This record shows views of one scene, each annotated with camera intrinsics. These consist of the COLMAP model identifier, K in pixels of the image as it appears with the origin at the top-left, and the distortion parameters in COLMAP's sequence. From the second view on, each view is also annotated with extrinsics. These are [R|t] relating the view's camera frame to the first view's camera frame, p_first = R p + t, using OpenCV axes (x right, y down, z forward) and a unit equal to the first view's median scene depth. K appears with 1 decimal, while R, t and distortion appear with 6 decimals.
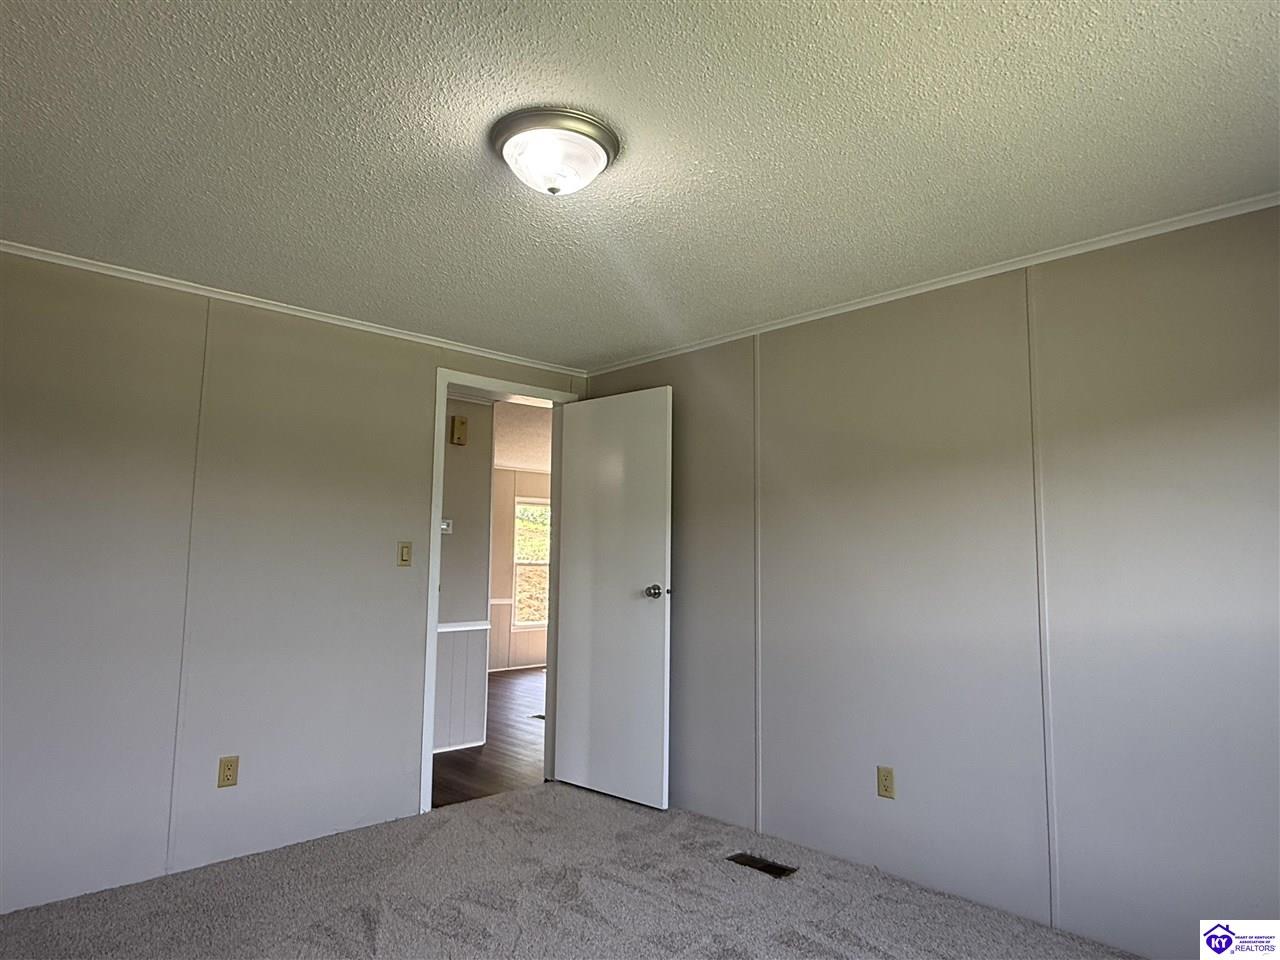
lens RADIAL K [[769.2, 0, 634.5], [0, 769.2, 481.8], [0, 0, 1]] dist [-0.001426, 0.000504]
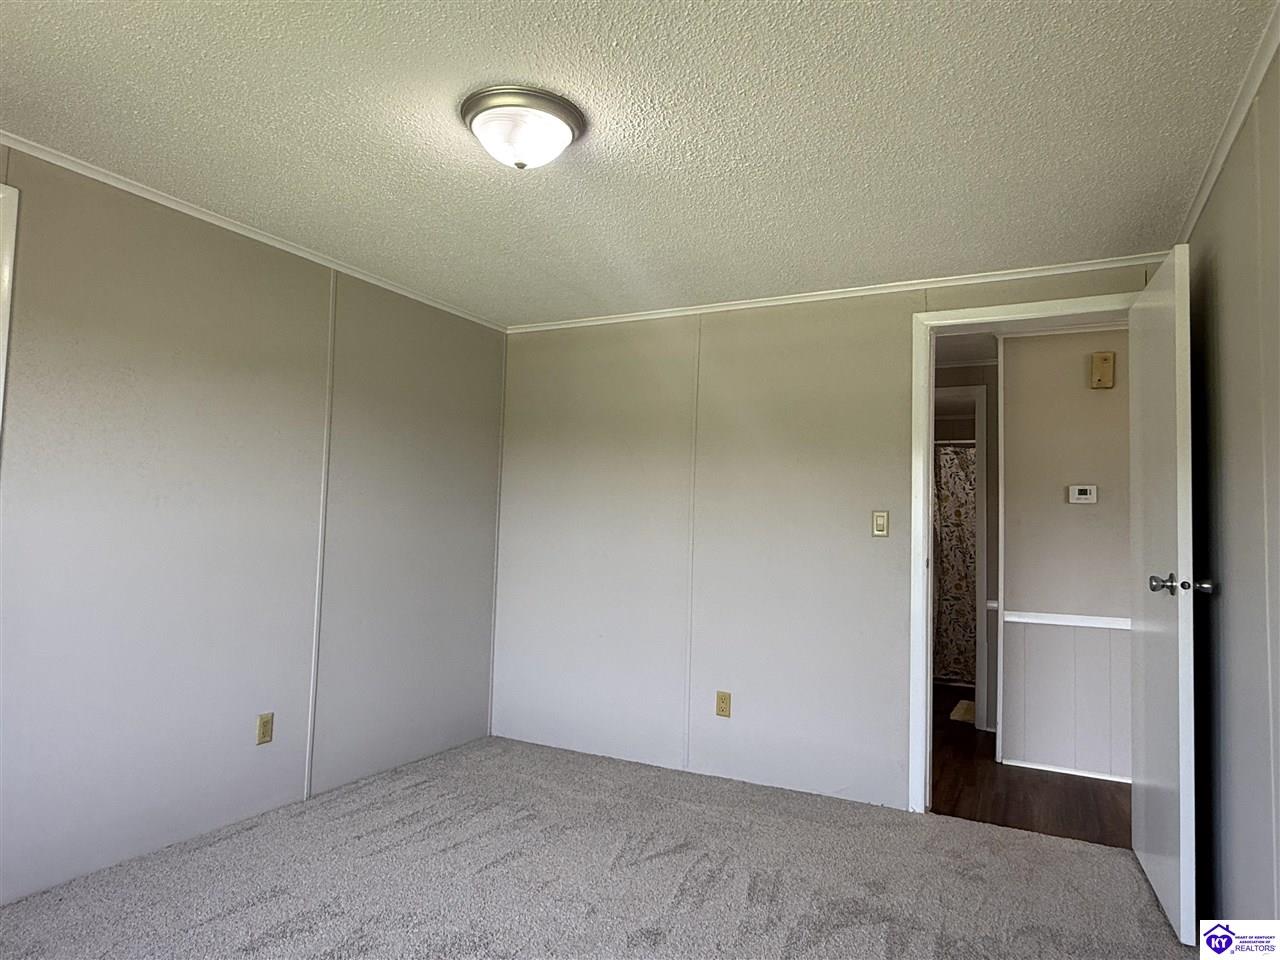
lens RADIAL K [[769.2, 0, 634.5], [0, 769.2, 481.8], [0, 0, 1]] dist [-0.001426, 0.000504]
pose [[0.328026, -0.058399, -0.942862, 0.542063], [0.072204, 0.996718, -0.036615, 0.061864], [0.941905, -0.056068, 0.331166, 0.463684]]
